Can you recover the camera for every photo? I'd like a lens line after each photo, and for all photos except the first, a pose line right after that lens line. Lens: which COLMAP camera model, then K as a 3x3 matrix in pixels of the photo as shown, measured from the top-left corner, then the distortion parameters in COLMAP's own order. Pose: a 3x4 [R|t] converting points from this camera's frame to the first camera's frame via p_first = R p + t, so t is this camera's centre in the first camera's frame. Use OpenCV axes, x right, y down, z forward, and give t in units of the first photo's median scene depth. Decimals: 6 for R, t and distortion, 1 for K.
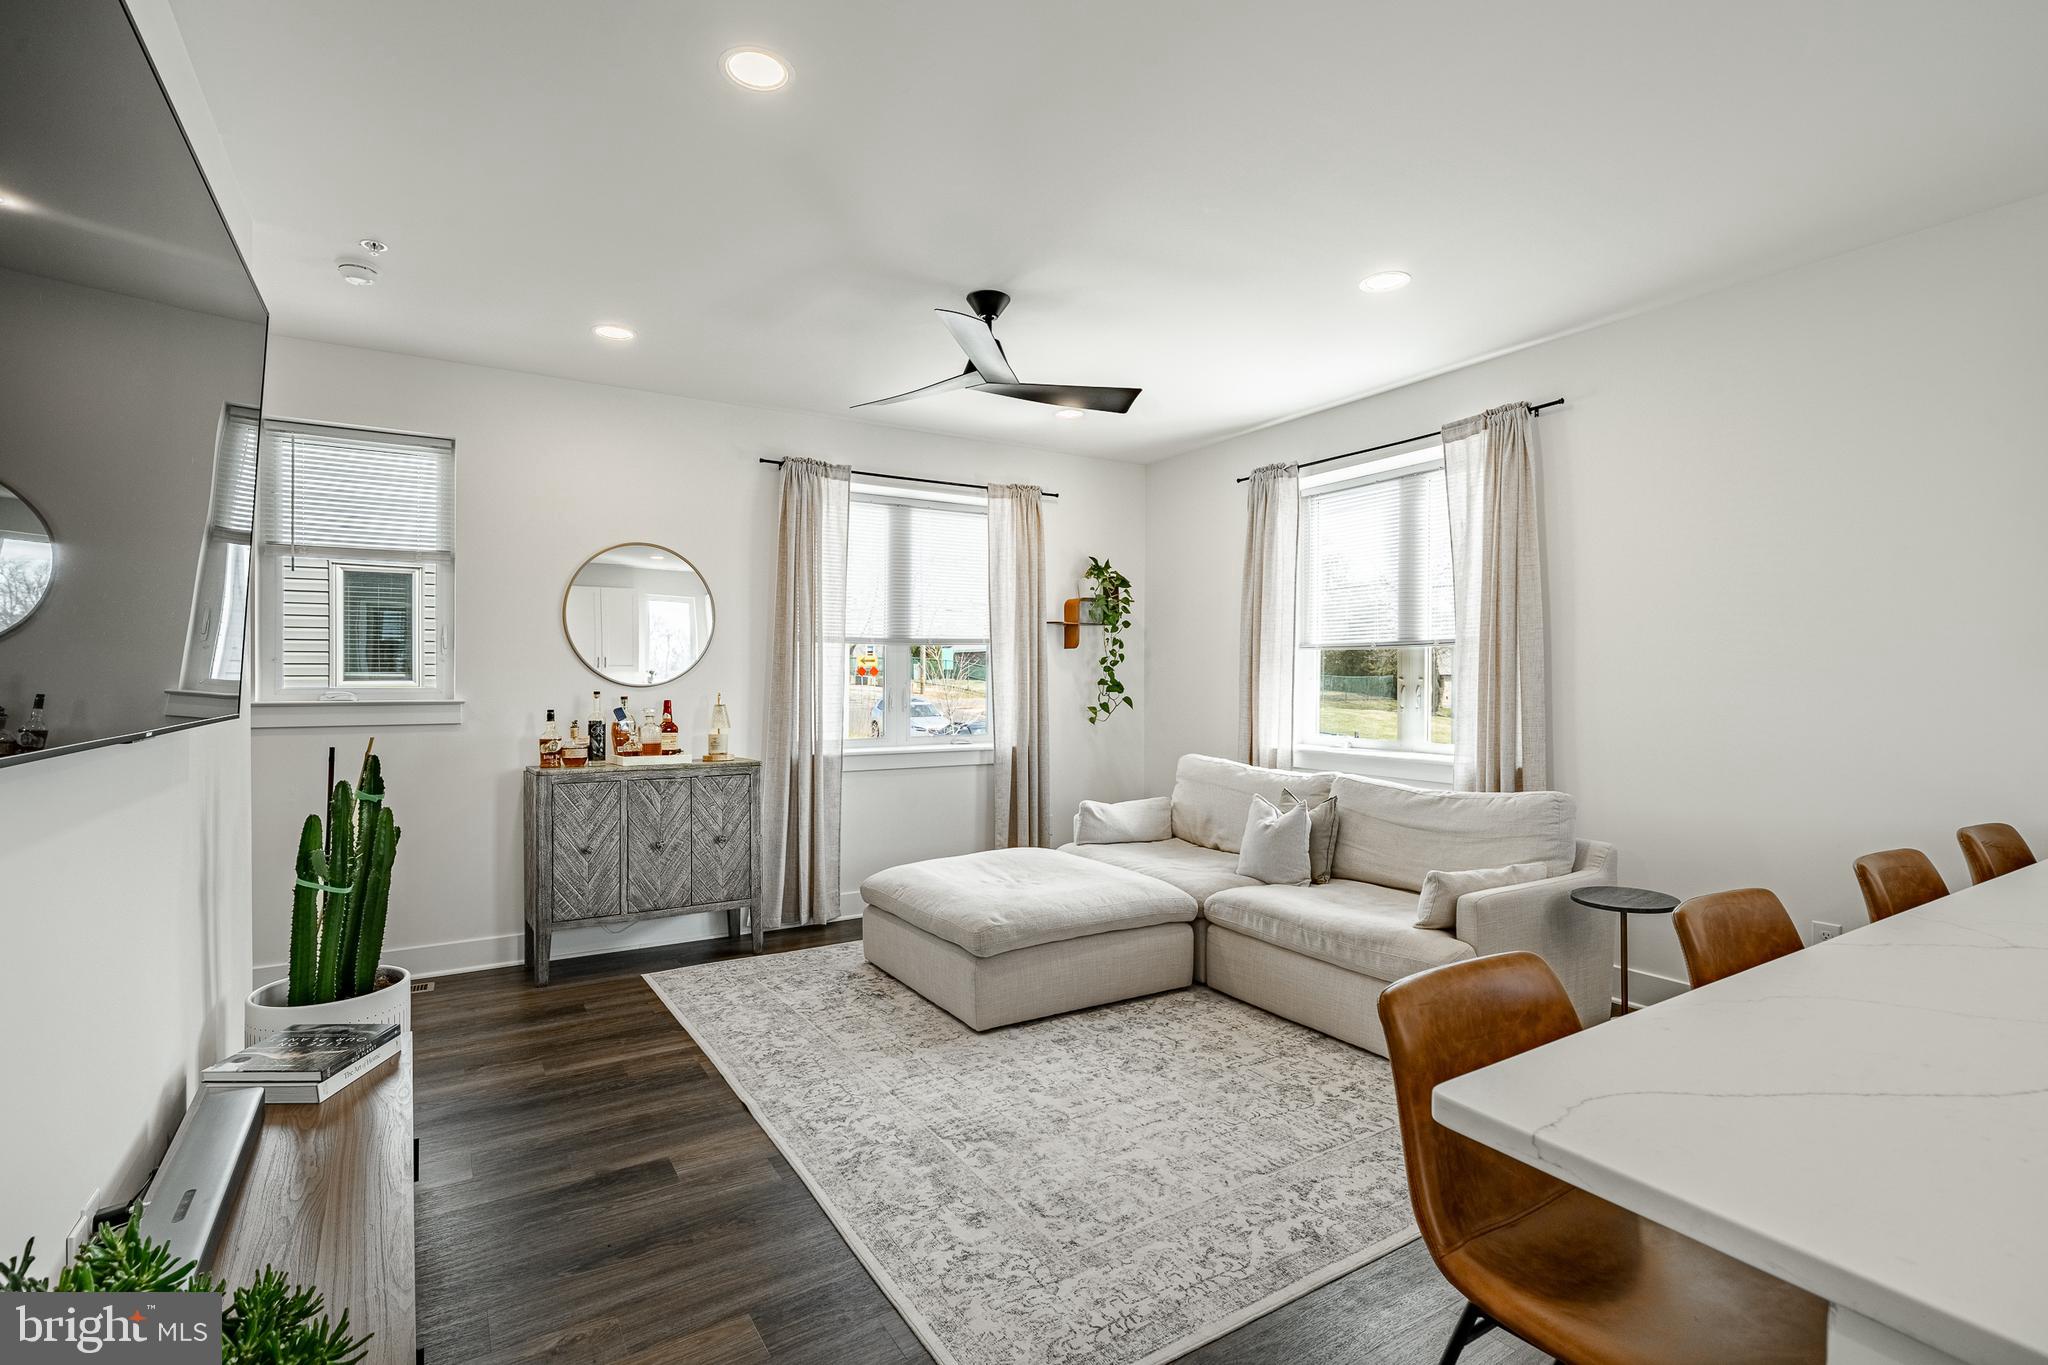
lens RADIAL K [[949.2, 0, 1017.8], [0, 949.2, 685.2], [0, 0, 1]] dist [-0.000963, 0.000091]
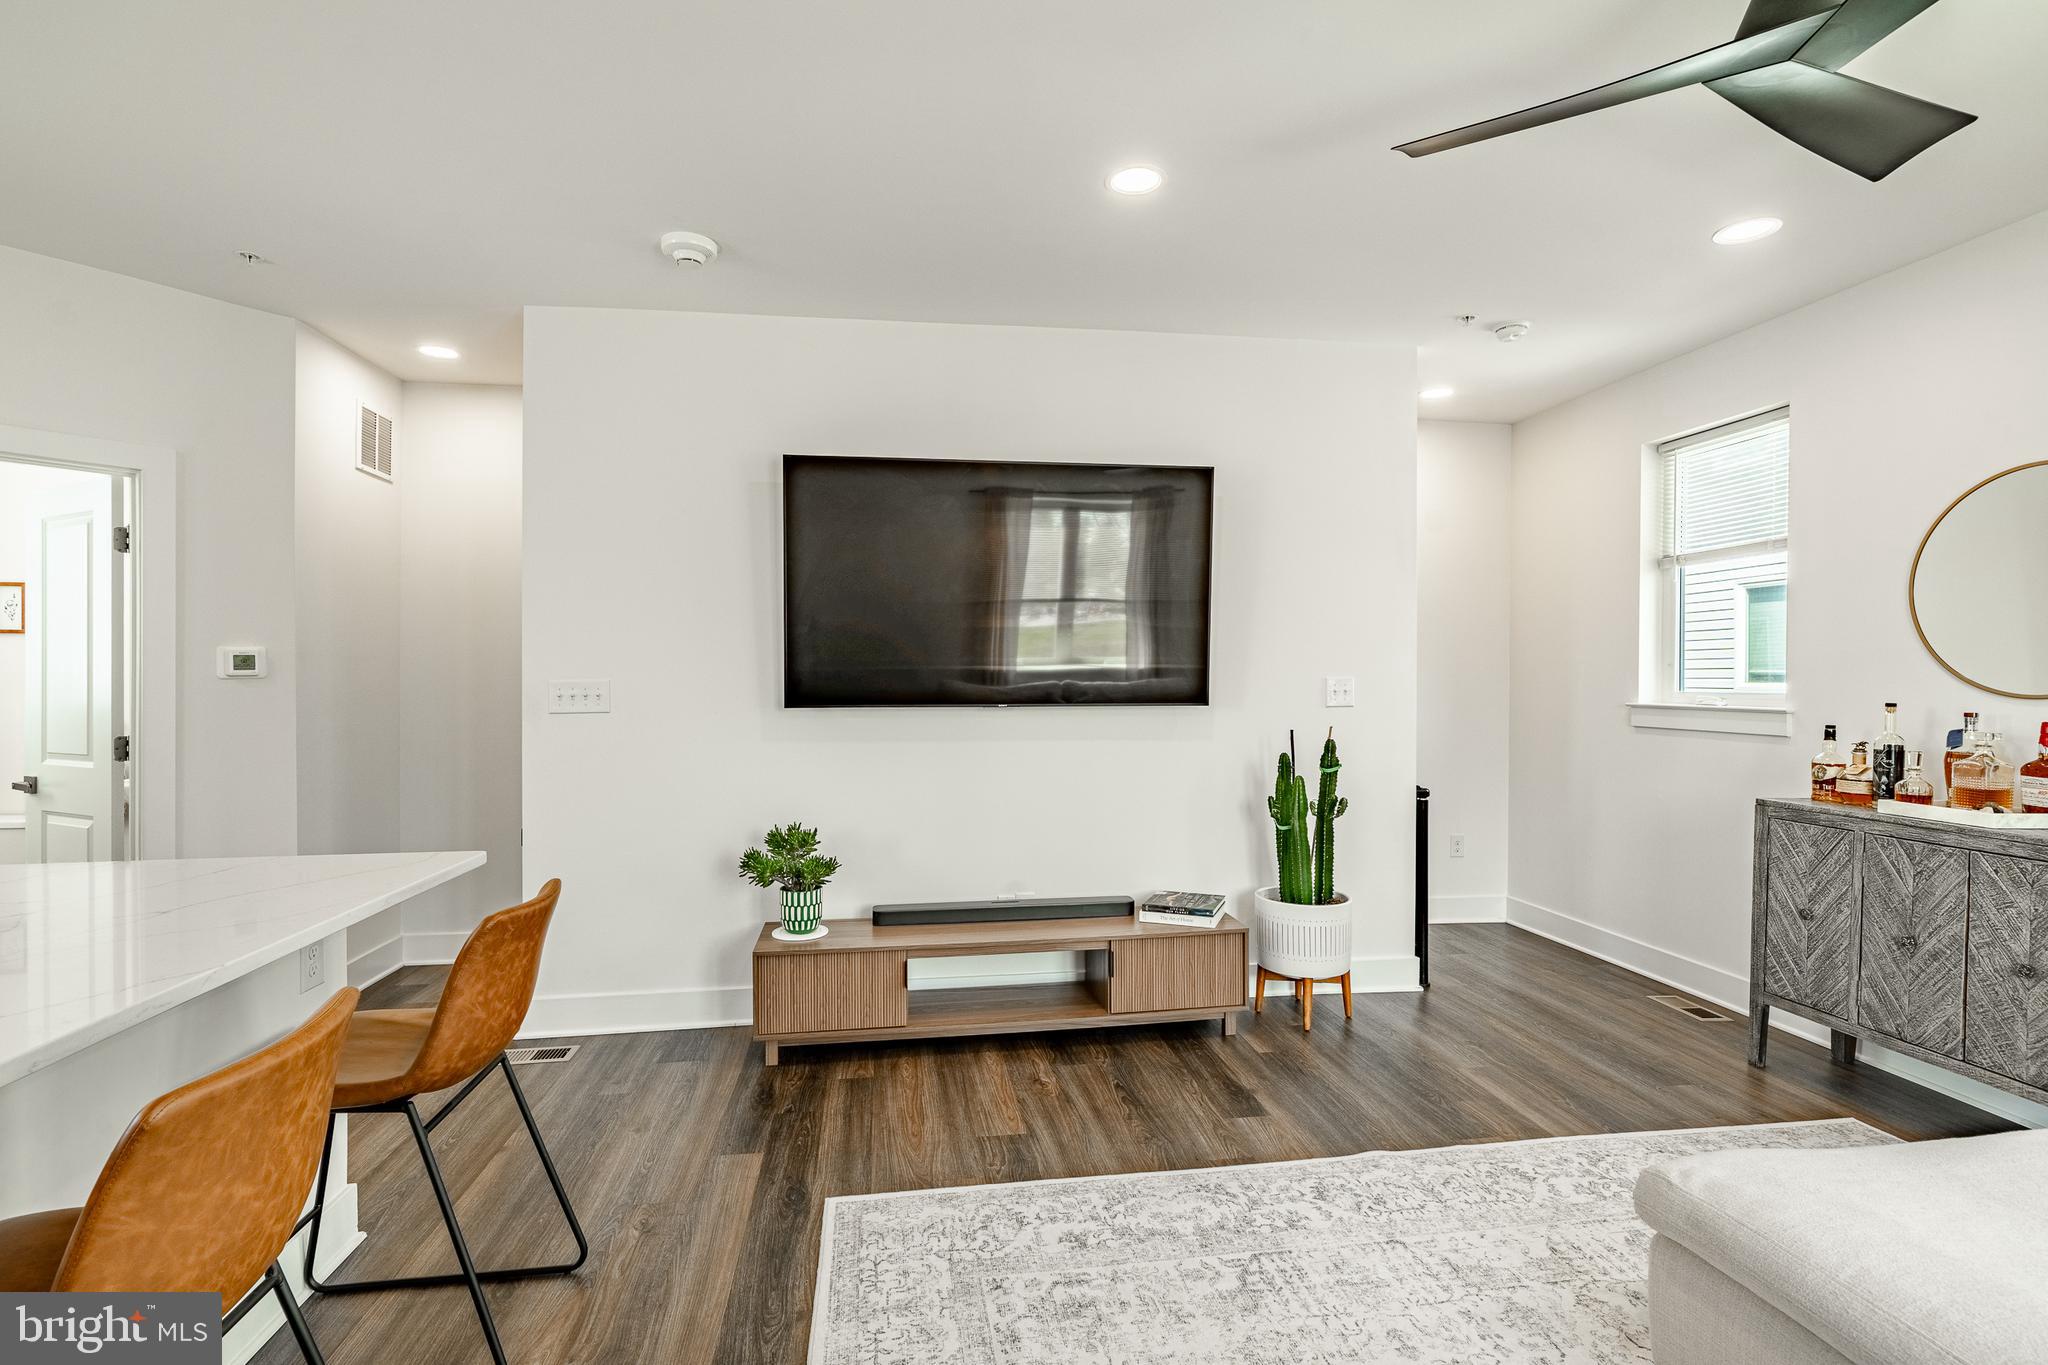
lens RADIAL K [[949.2, 0, 1019.6], [0, 949.2, 679.9], [0, 0, 1]] dist [-0.000963, 0.000091]
pose [[-0.406964, 0.002356, -0.913441, 0.477547], [-0.006512, 0.999964, 0.005480, -0.010524], [0.913421, 0.008179, -0.406934, 0.735307]]
